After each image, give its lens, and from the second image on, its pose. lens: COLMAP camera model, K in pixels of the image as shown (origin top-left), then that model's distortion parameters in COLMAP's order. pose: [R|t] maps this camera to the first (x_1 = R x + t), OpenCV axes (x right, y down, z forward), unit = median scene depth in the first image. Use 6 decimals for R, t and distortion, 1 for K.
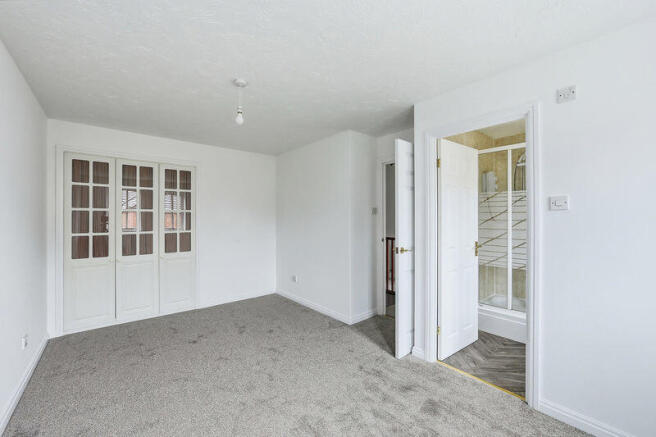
lens RADIAL K [[262.7, 0, 324.2], [0, 262.7, 216.9], [0, 0, 1]] dist [-0.009299, 0.001258]
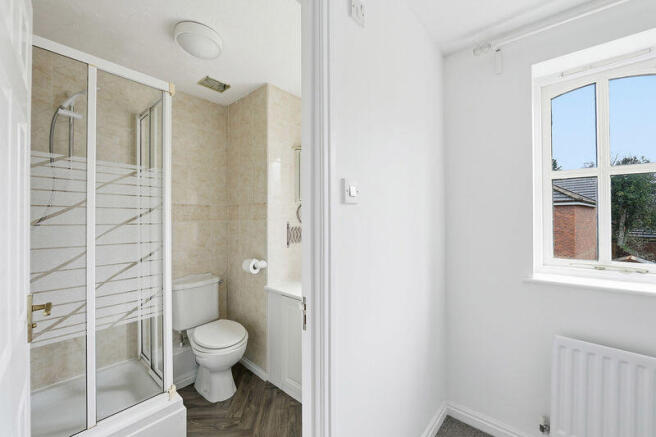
lens RADIAL K [[262.7, 0, 325.9], [0, 262.7, 218.9], [0, 0, 1]] dist [-0.009299, 0.001258]
pose [[-0.160895, 0.005262, 0.986957, 0.210680], [0.000849, 0.999986, -0.005193, 0.005931], [-0.986971, 0.000003, -0.160898, 0.680361]]
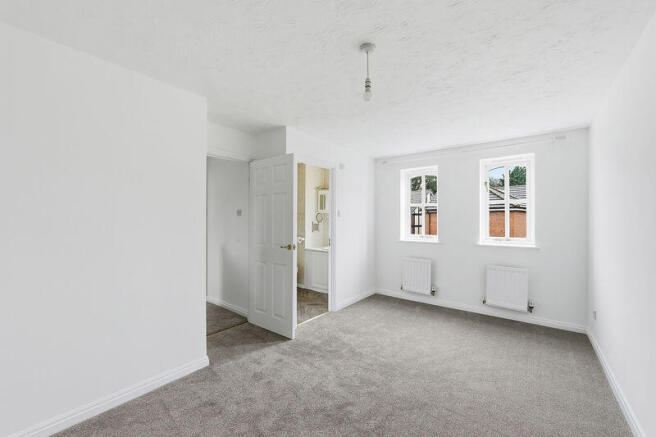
lens RADIAL K [[262.7, 0, 329.3], [0, 262.7, 220.9], [0, 0, 1]] dist [-0.009299, 0.001258]
pose [[-0.211887, -0.000879, 0.977294, -0.780996], [-0.005238, 0.999986, -0.000236, 0.008273], [-0.977280, -0.005169, -0.211889, 0.939786]]
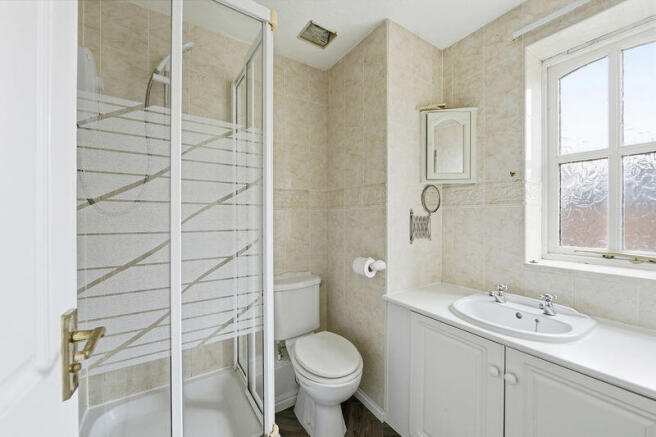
lens RADIAL K [[262.7, 0, 329.8], [0, 262.7, 218.7], [0, 0, 1]] dist [-0.009299, 0.001258]
pose [[0.114772, -0.005174, 0.993378, 0.416418], [-0.003102, 0.999980, 0.005567, 0.030033], [-0.993387, -0.003720, 0.114753, 0.779963]]
